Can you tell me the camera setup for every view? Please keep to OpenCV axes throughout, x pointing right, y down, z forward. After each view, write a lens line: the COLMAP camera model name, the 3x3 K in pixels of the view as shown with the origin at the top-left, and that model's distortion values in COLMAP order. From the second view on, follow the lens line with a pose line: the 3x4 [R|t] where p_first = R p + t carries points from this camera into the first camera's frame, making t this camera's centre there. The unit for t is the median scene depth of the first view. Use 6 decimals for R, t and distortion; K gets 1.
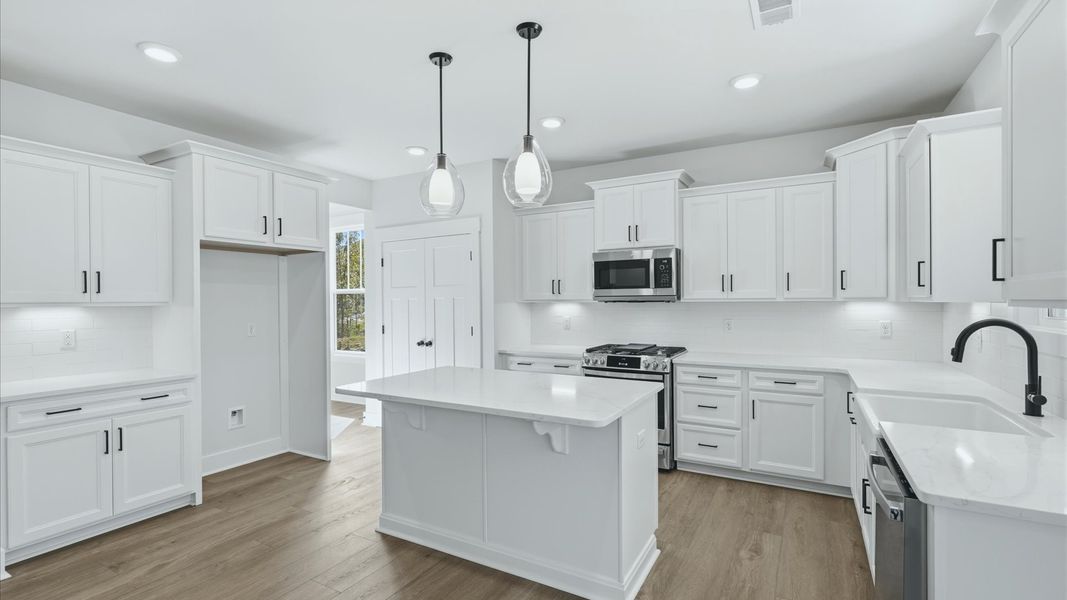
lens RADIAL K [[477.0, 0, 534.0], [0, 477.0, 300.1], [0, 0, 1]] dist [-0.001621, -0.001964]
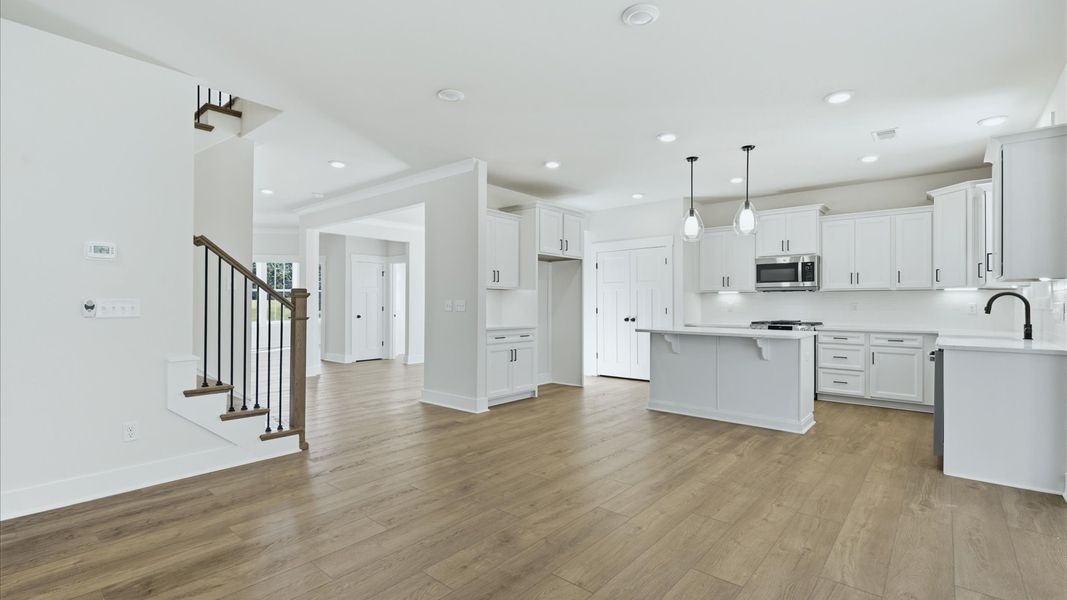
lens RADIAL K [[477.0, 0, 531.8], [0, 477.0, 300.7], [0, 0, 1]] dist [-0.001621, -0.001964]
pose [[0.981224, 0.009547, -0.192633, -0.333079], [-0.011099, 0.999914, -0.006978, 0.062173], [0.192550, 0.008985, 0.981246, -0.736932]]
